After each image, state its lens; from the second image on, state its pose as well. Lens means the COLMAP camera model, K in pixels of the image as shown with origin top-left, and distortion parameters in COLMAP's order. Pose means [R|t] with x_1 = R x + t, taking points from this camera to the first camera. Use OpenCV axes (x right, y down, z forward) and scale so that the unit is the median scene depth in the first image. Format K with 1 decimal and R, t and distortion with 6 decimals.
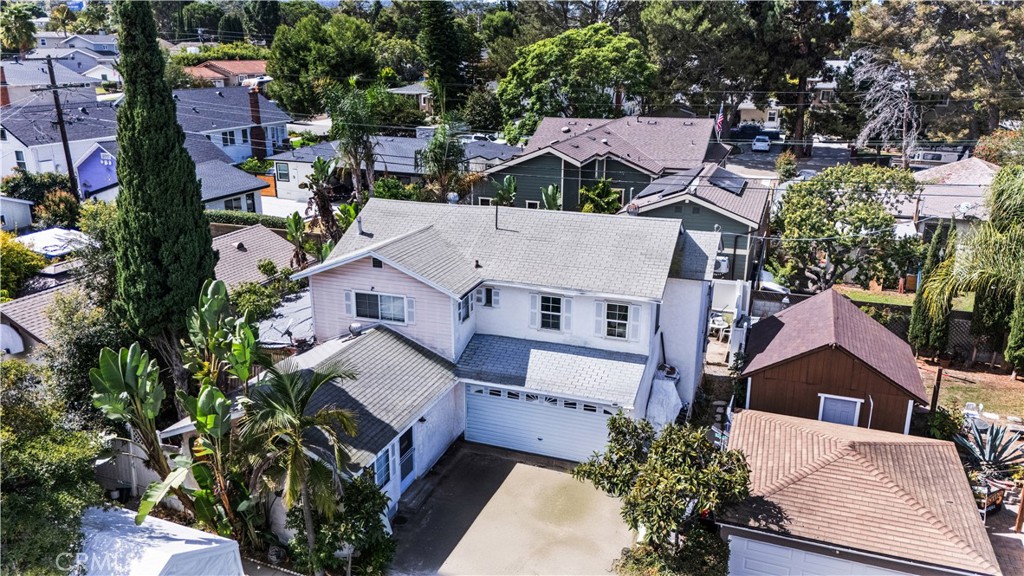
lens RADIAL K [[760.9, 0, 510.4], [0, 760.9, 292.0], [0, 0, 1]] dist [0.037472, -0.003620]
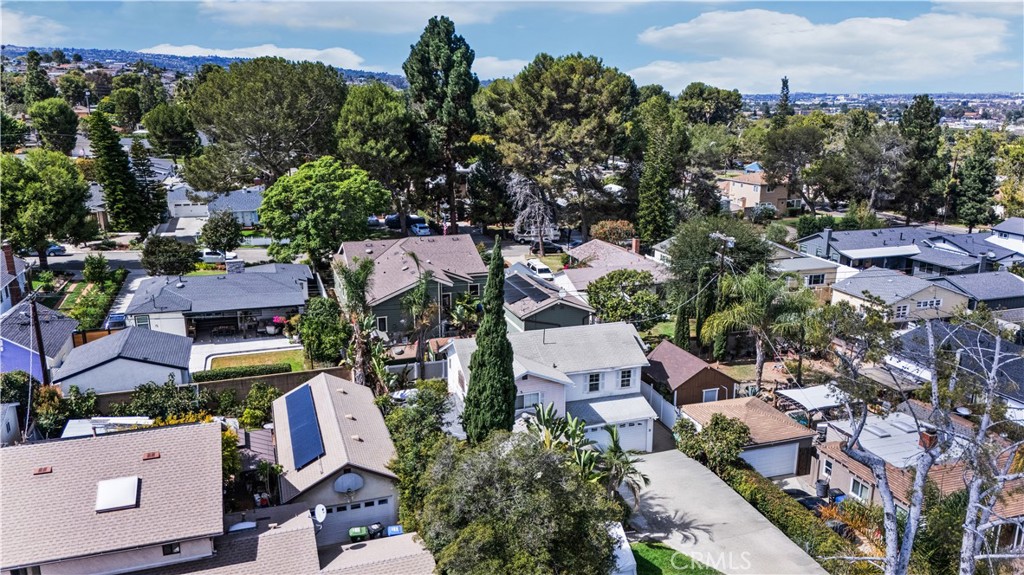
lens RADIAL K [[756.7, 0, 512.0], [0, 756.7, 287.5], [0, 0, 1]] dist [0.085389, -0.097431]
pose [[0.779676, -0.156026, 0.606433, -0.910023], [0.190974, 0.981570, 0.007012, -0.192944], [-0.596351, 0.110345, 0.795104, -0.307570]]
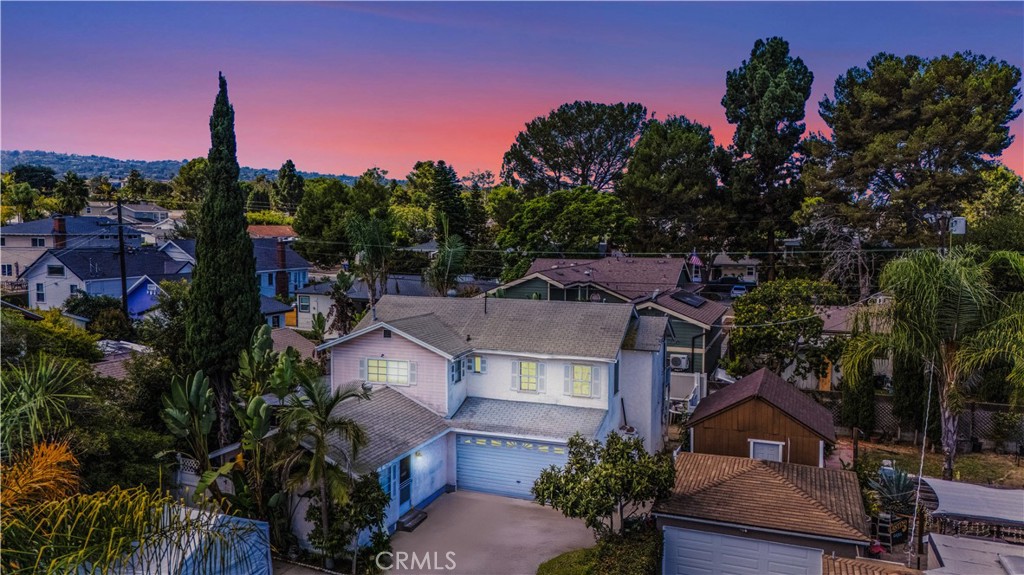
lens RADIAL K [[756.7, 0, 512.0], [0, 756.7, 287.5], [0, 0, 1]] dist [0.085389, -0.097431]
pose [[0.999973, 0.002669, -0.006827, 0.026469], [-0.004157, 0.973607, -0.228193, 0.123660], [0.006038, 0.228216, 0.973592, -0.160273]]
